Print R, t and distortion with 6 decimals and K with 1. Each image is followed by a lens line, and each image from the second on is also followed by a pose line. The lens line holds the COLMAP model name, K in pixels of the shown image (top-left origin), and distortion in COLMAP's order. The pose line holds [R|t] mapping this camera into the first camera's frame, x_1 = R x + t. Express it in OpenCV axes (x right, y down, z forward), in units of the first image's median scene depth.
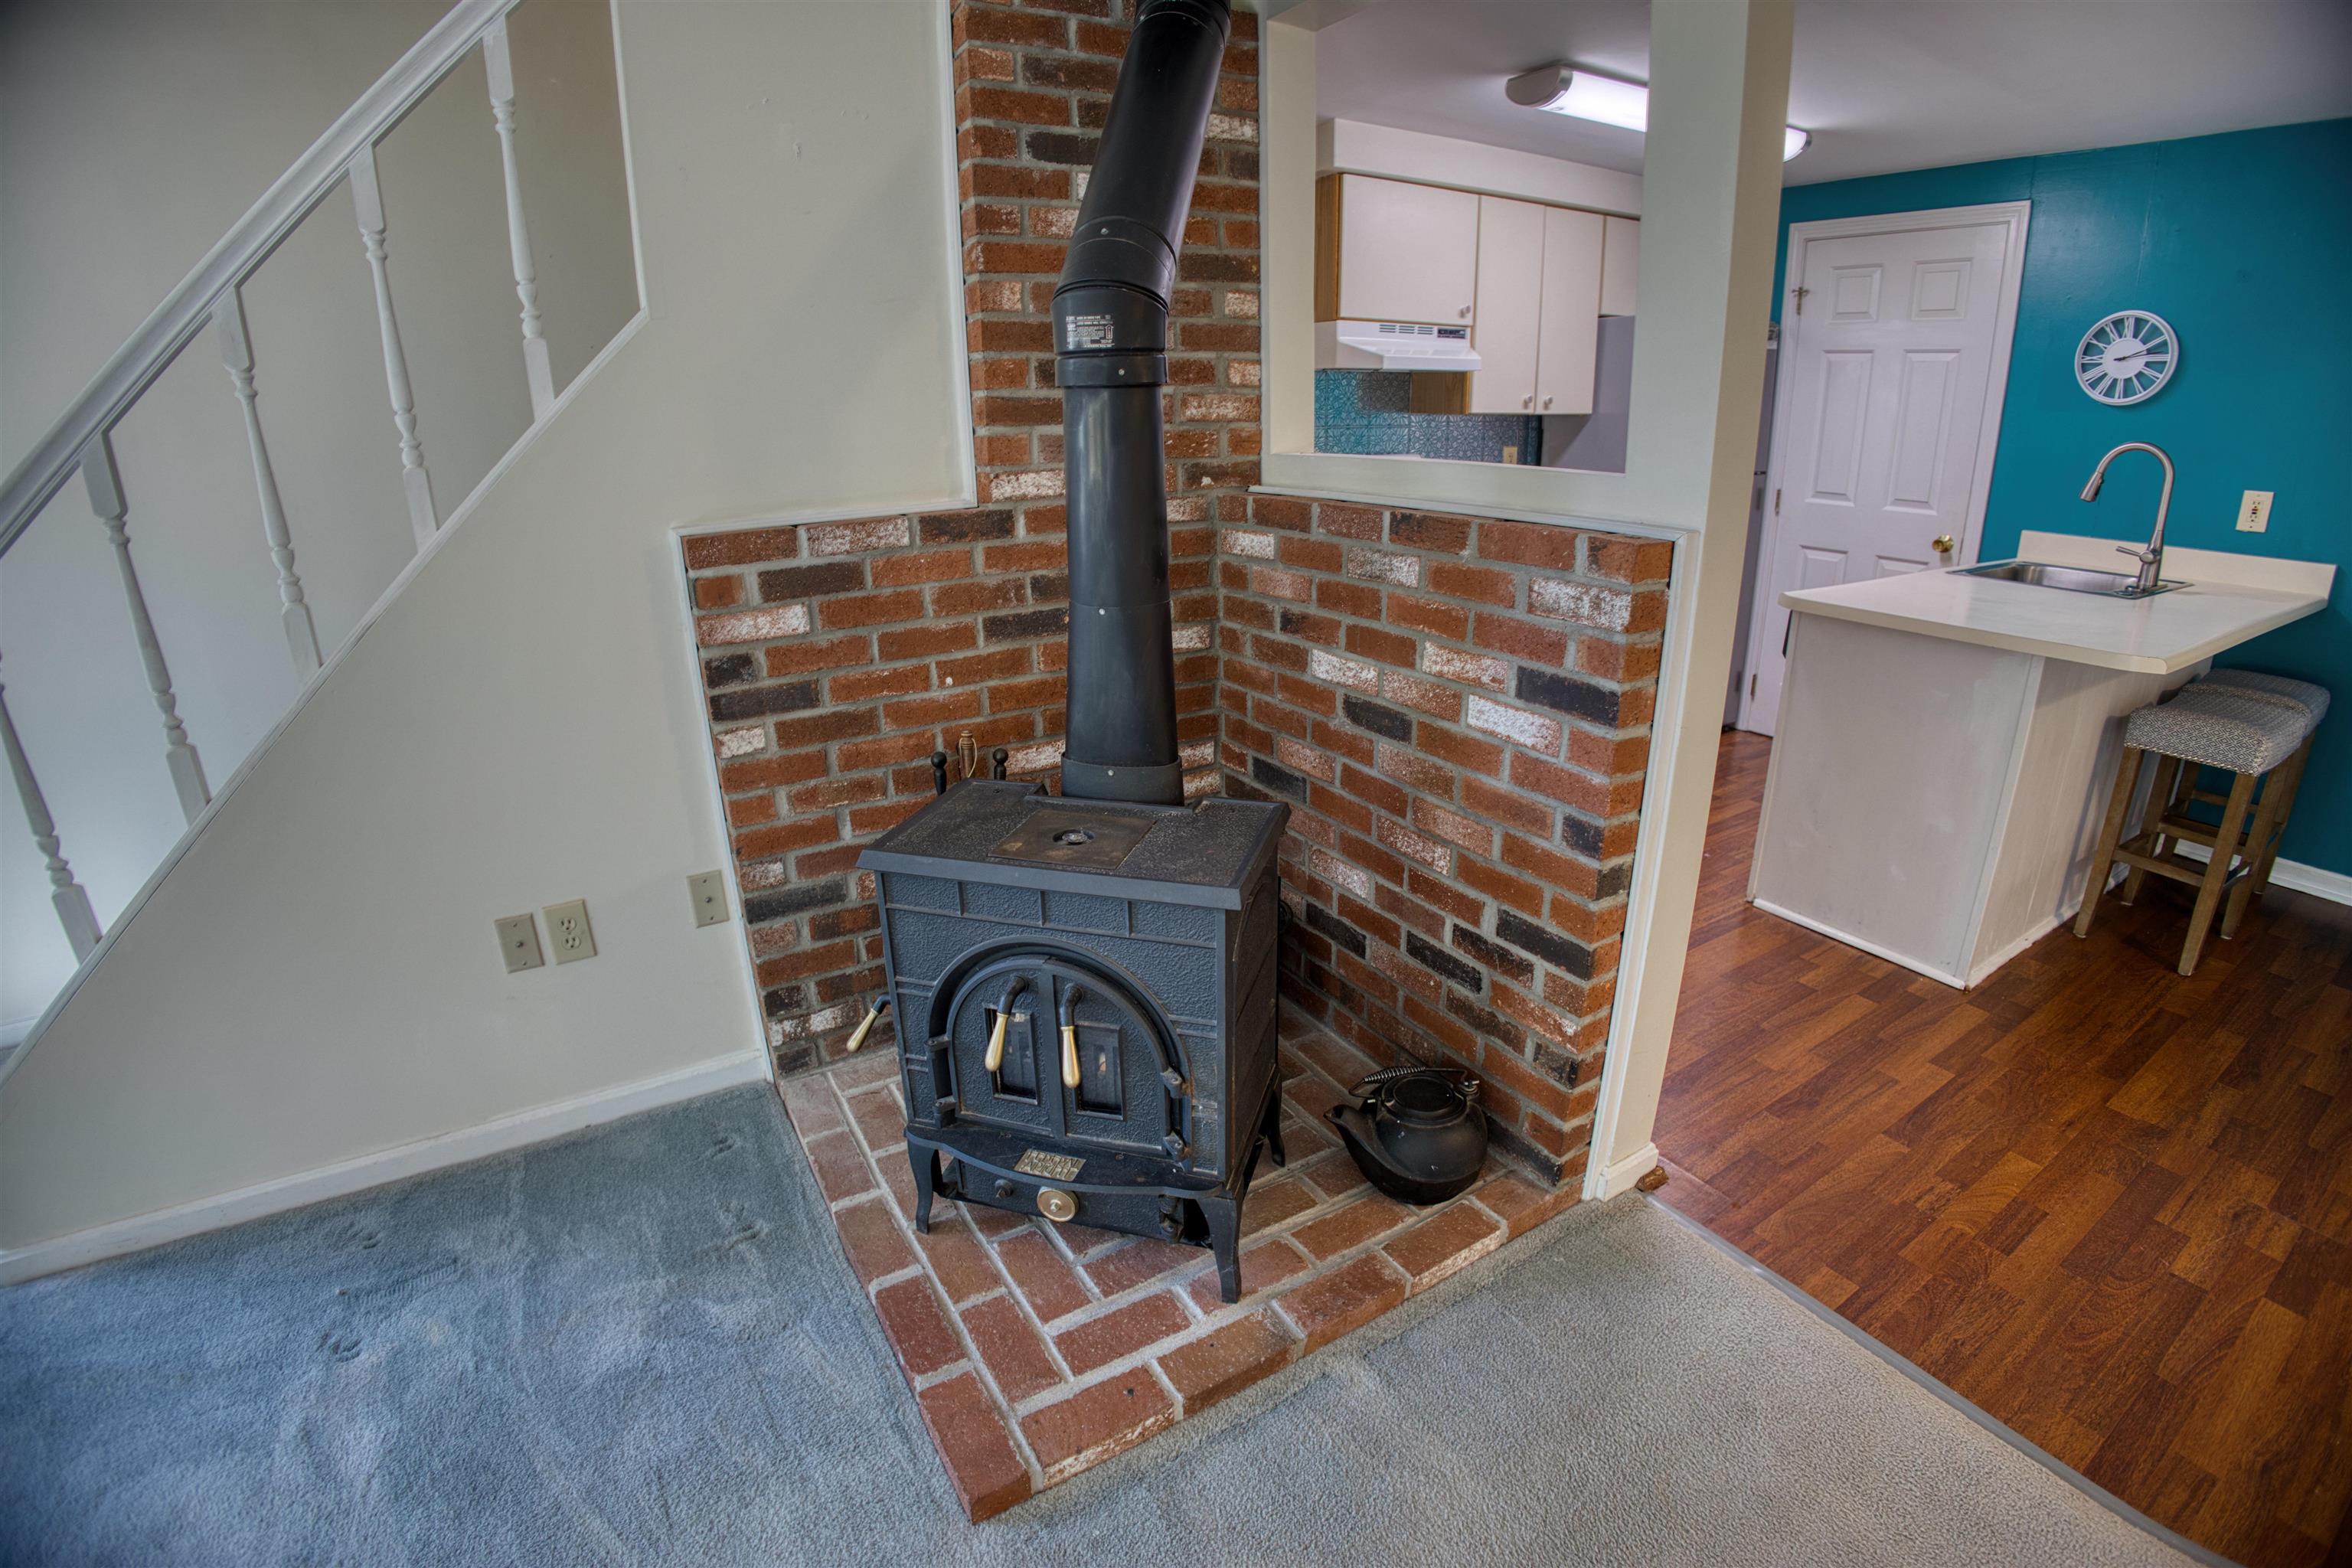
lens RADIAL K [[1077.7, 0, 1181.1], [0, 1077.7, 788.2], [0, 0, 1]] dist [-0.143152, 0.031969]
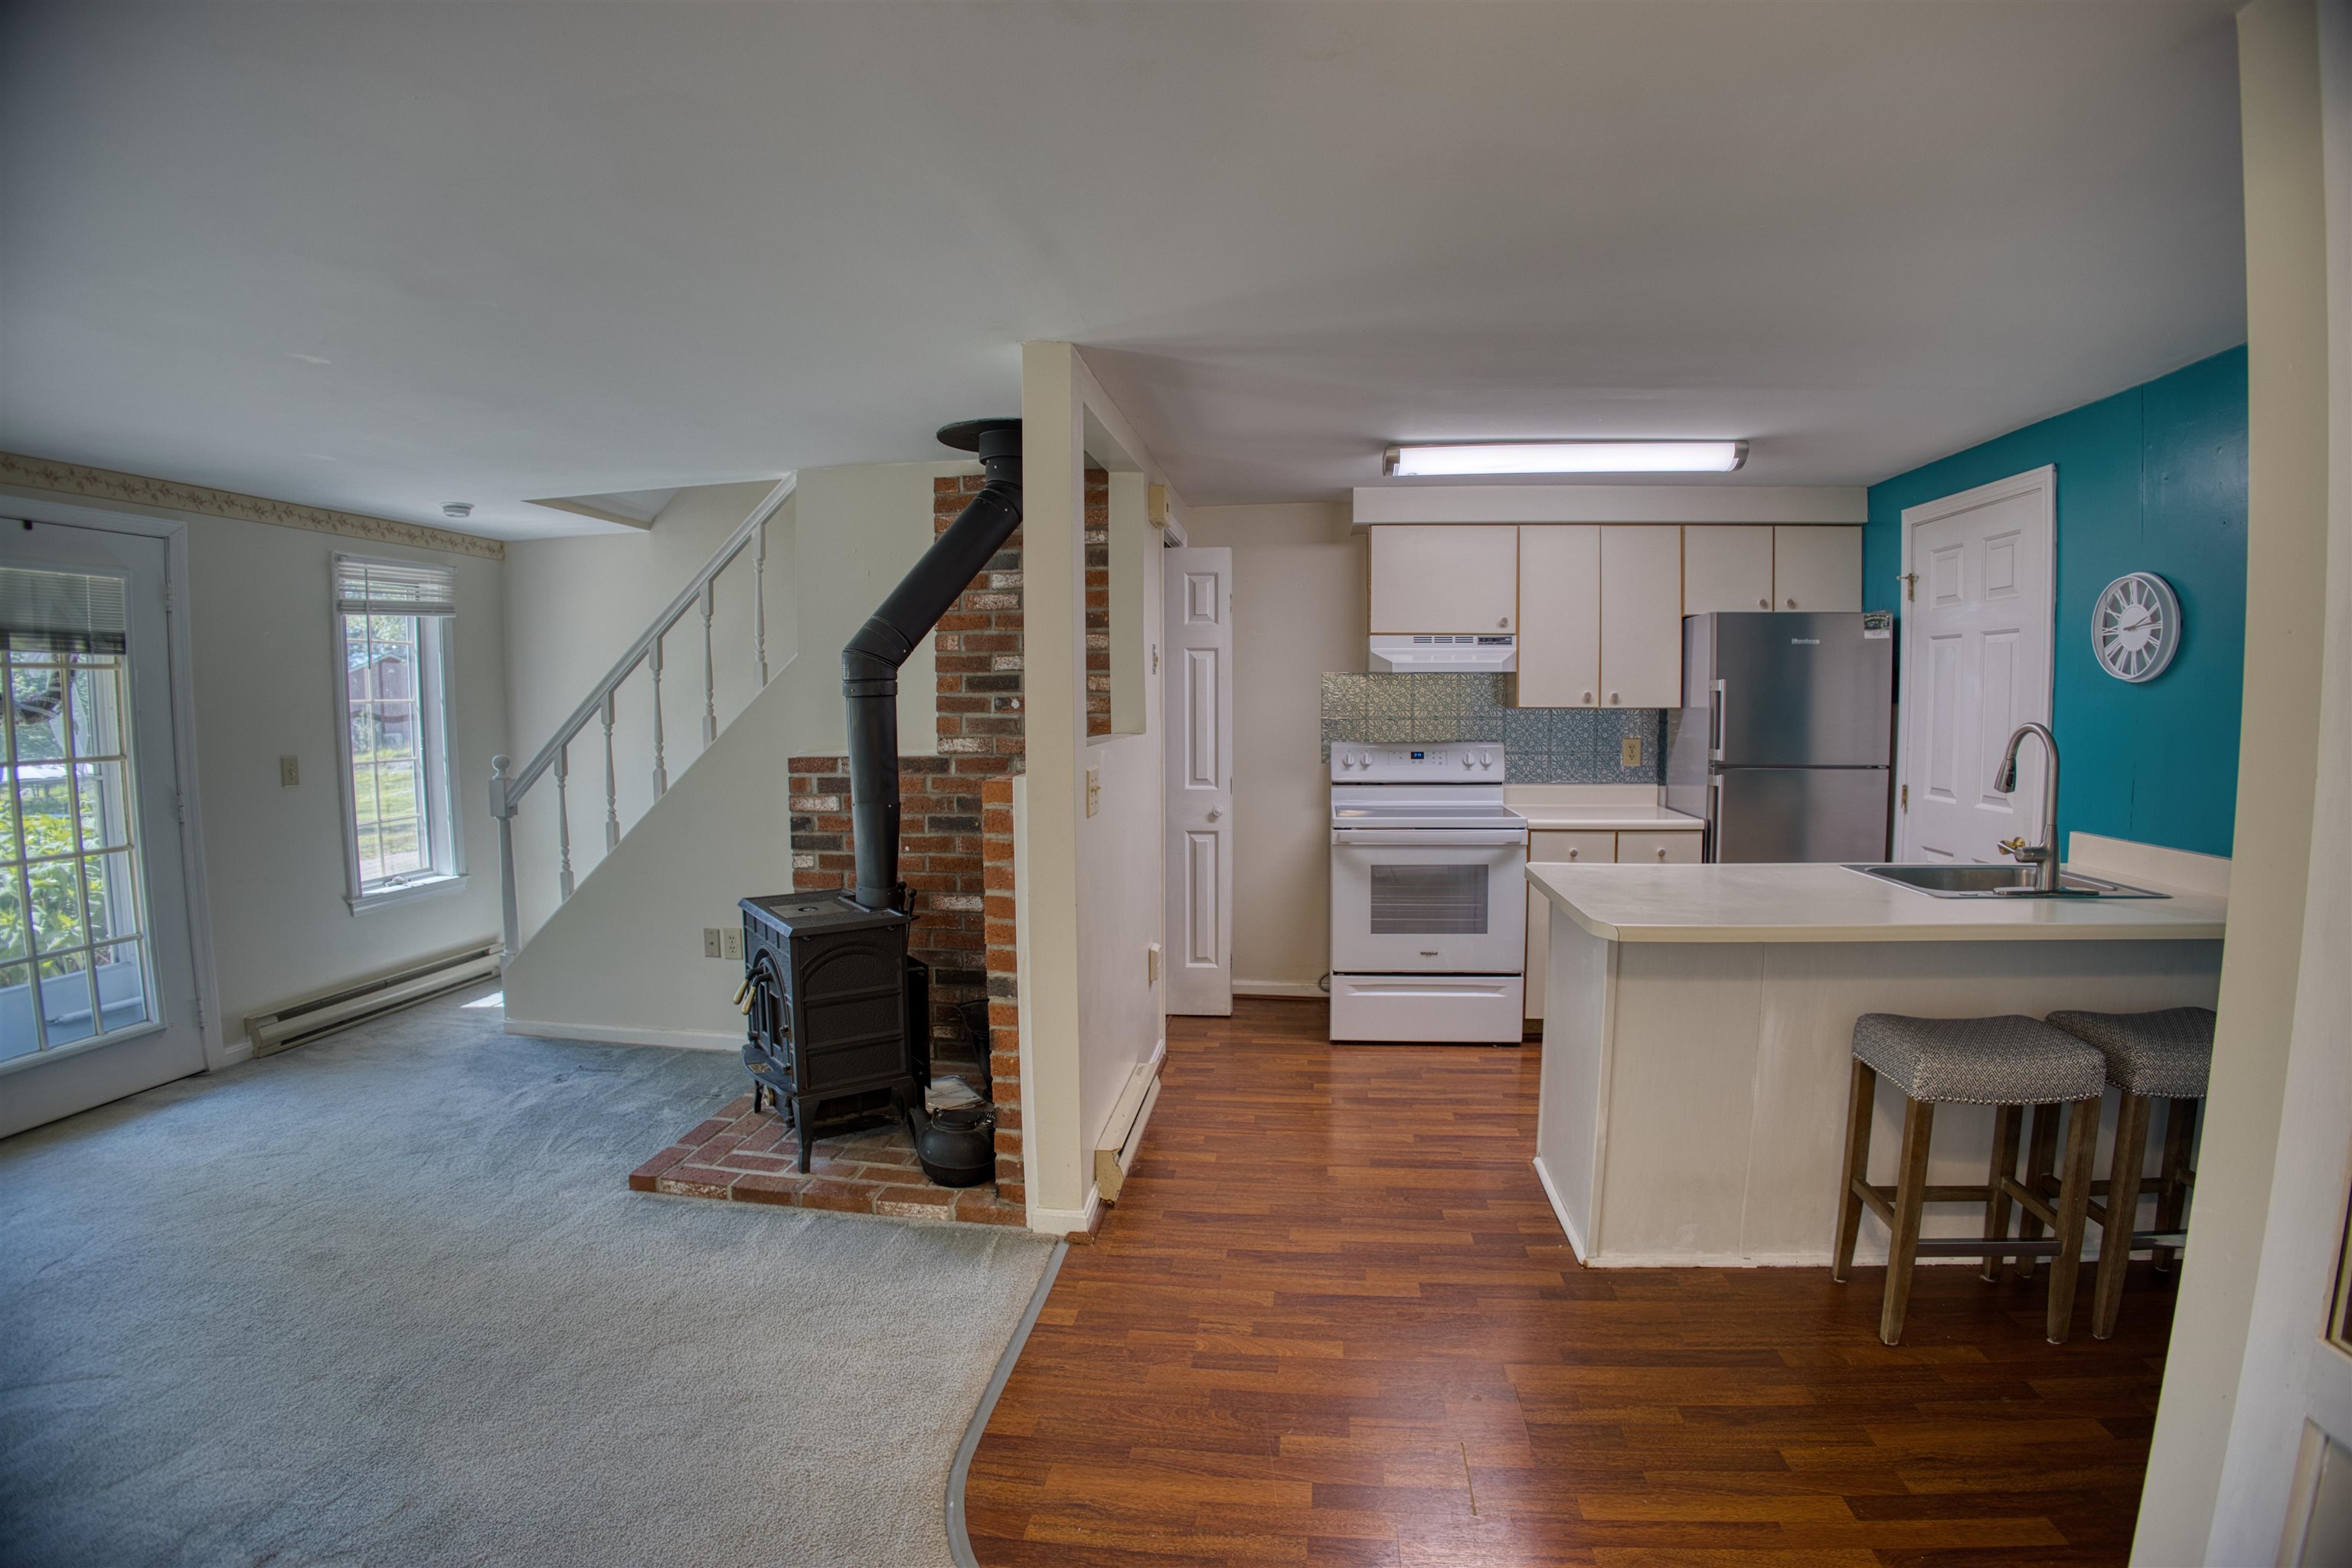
lens RADIAL K [[1079.1, 0, 1180.4], [0, 1079.1, 787.0], [0, 0, 1]] dist [-0.152815, 0.040140]
pose [[0.789651, 0.065258, -0.610076, 1.318156], [-0.215677, 0.960394, -0.176430, 0.019112], [0.574400, 0.270898, 0.772450, -0.161392]]
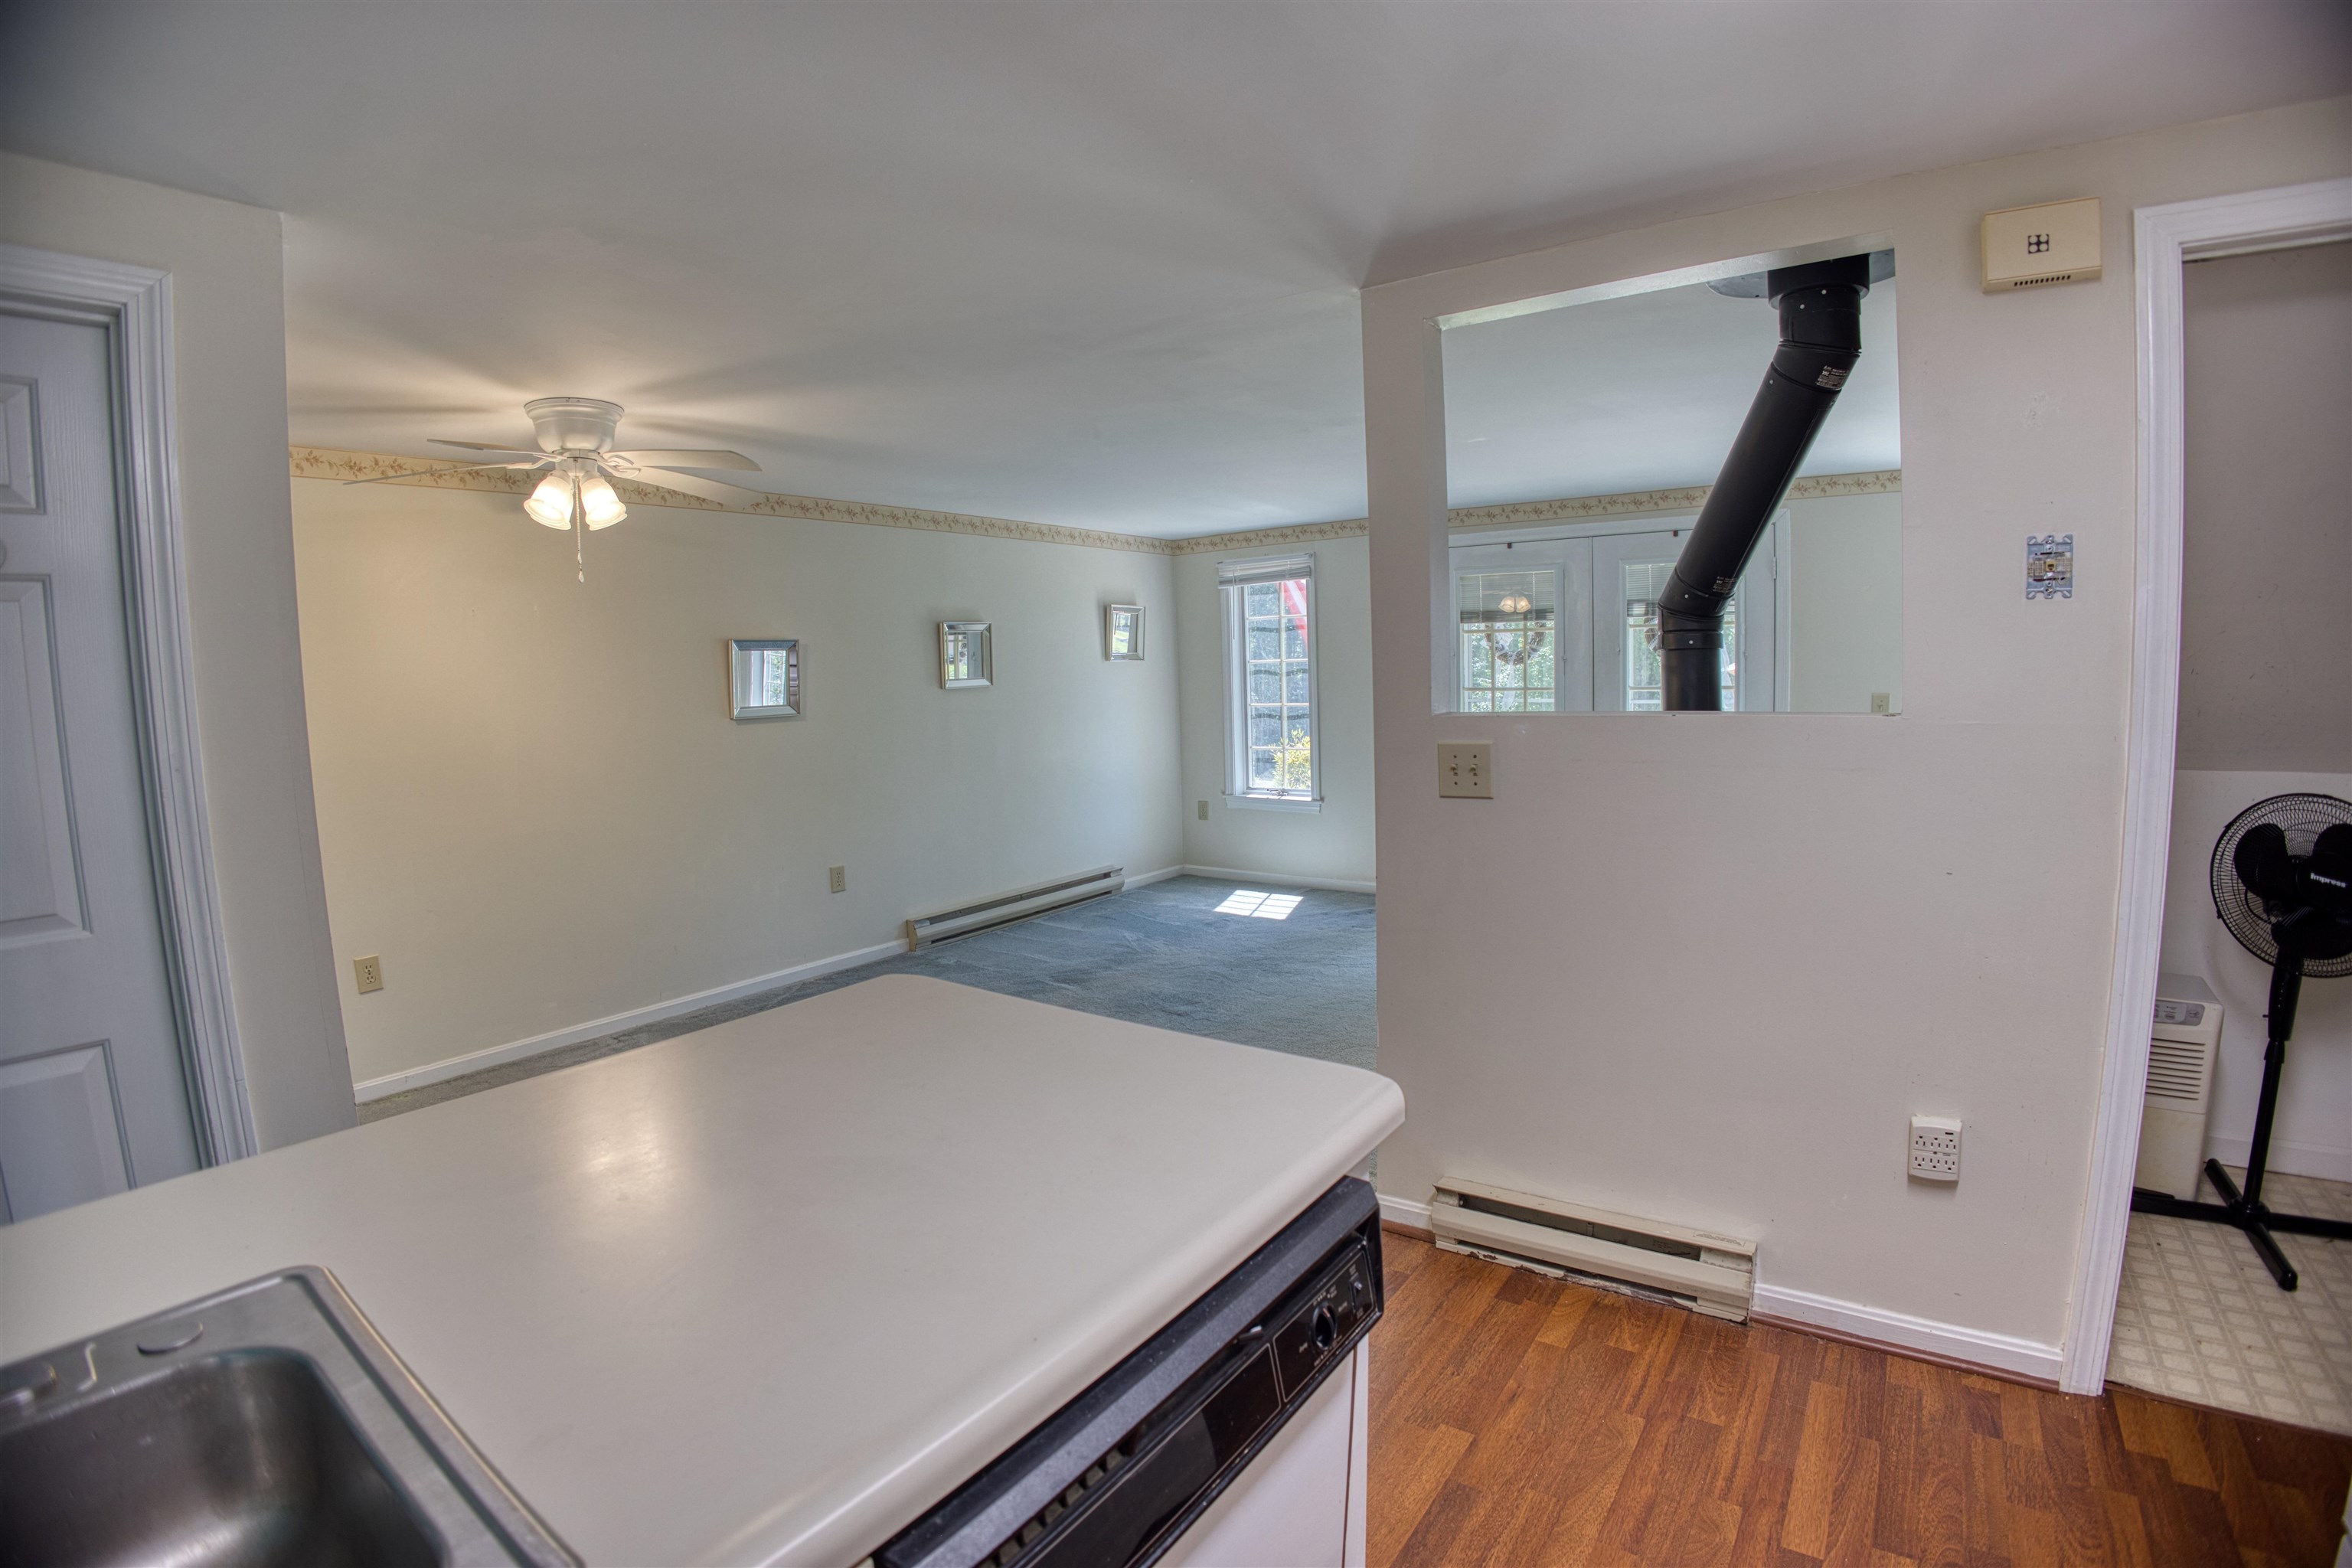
lens RADIAL K [[1079.1, 0, 1180.4], [0, 1079.1, 787.0], [0, 0, 1]] dist [-0.152815, 0.040140]
pose [[-0.915303, 0.090928, -0.392368, 1.119529], [-0.086896, 0.906659, 0.412817, -0.642781], [0.393280, 0.411948, -0.821967, 1.720136]]
